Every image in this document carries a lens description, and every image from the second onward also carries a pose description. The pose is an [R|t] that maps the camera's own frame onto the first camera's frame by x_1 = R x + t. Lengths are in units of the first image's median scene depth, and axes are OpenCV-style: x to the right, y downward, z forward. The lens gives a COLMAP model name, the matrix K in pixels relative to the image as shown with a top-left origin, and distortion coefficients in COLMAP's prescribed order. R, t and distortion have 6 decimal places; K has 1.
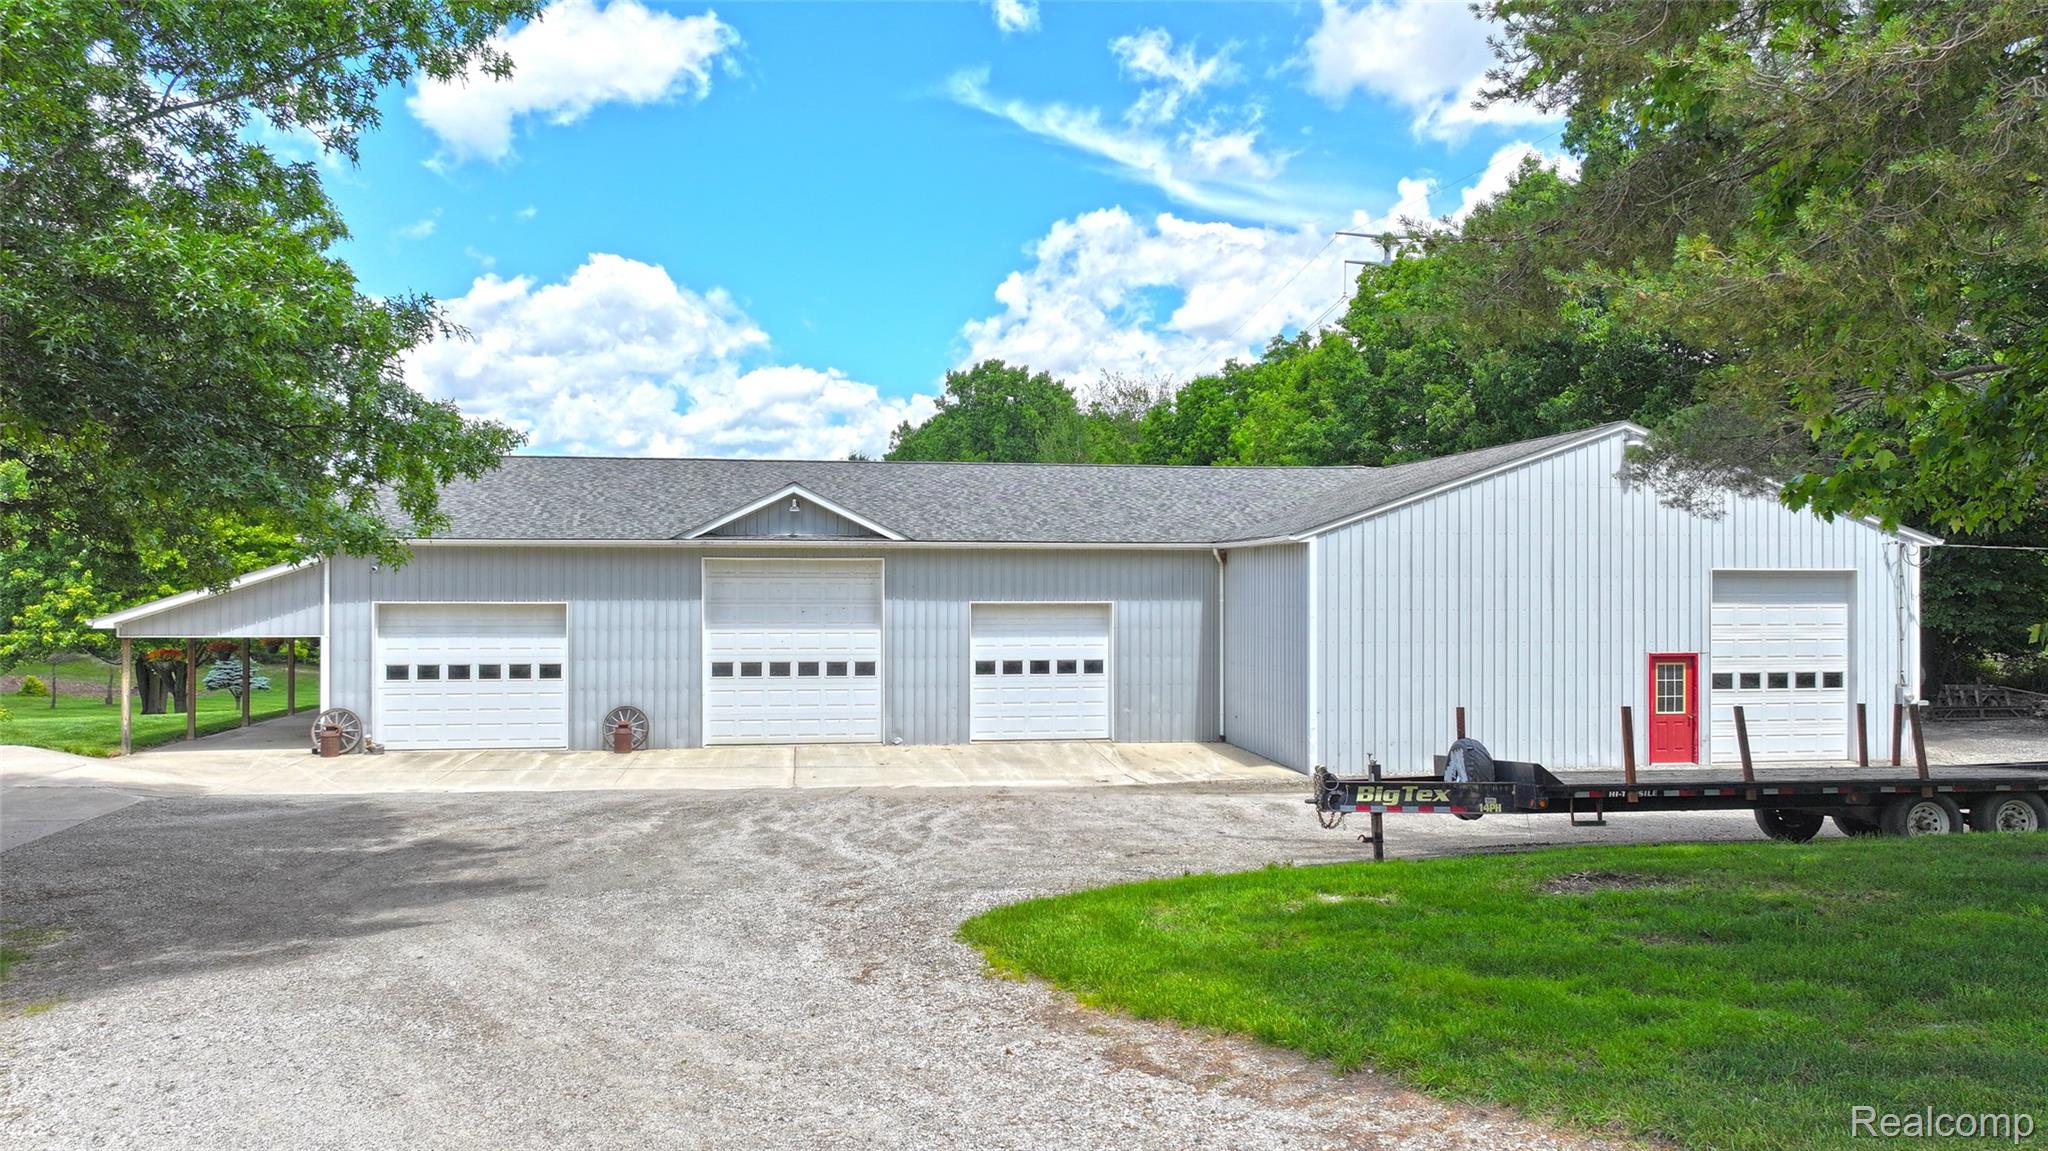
lens RADIAL K [[1388.0, 0, 1024.0], [0, 1388.0, 575.5], [0, 0, 1]] dist [-0.004080, 0.000538]
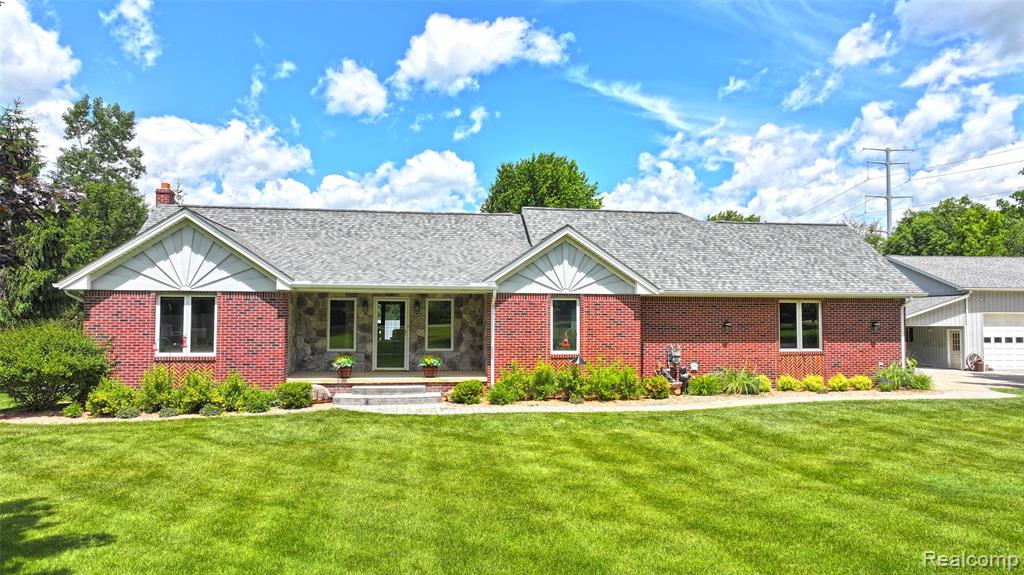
lens RADIAL K [[720.0, 0, 516.0], [0, 720.0, 285.9], [0, 0, 1]] dist [-0.004759, 0.018913]
pose [[0.998954, -0.006888, -0.045203, -1.198856], [0.004720, 0.998840, -0.047911, 0.028350], [0.045480, 0.047647, 0.997828, -0.348795]]
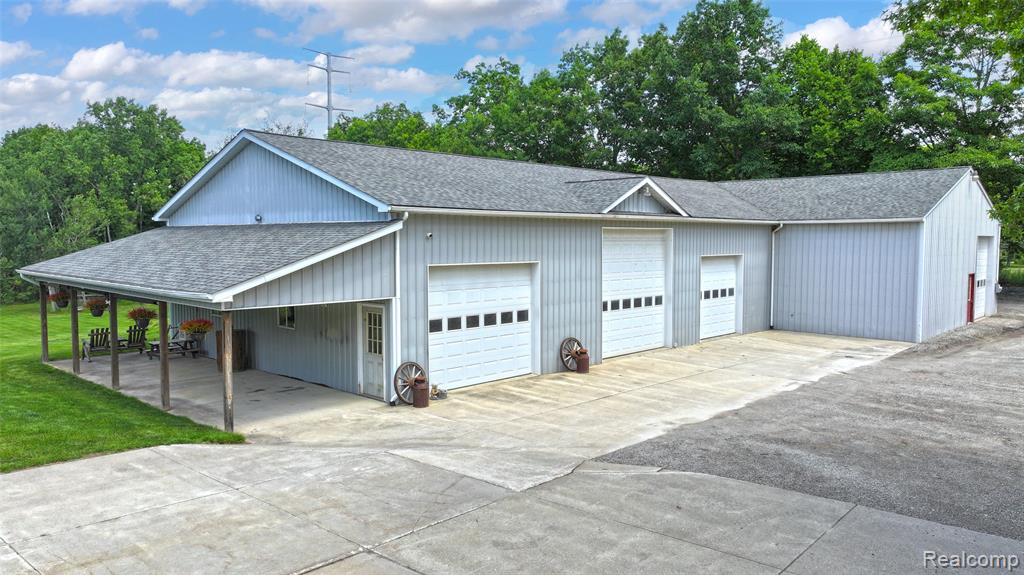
lens RADIAL K [[721.5, 0, 517.0], [0, 721.5, 284.1], [0, 0, 1]] dist [-0.001863, 0.017360]
pose [[0.783357, -0.042320, 0.620129, -0.729579], [0.004299, 0.998025, 0.062679, -0.000906], [-0.621557, -0.046434, 0.781992, 0.475670]]
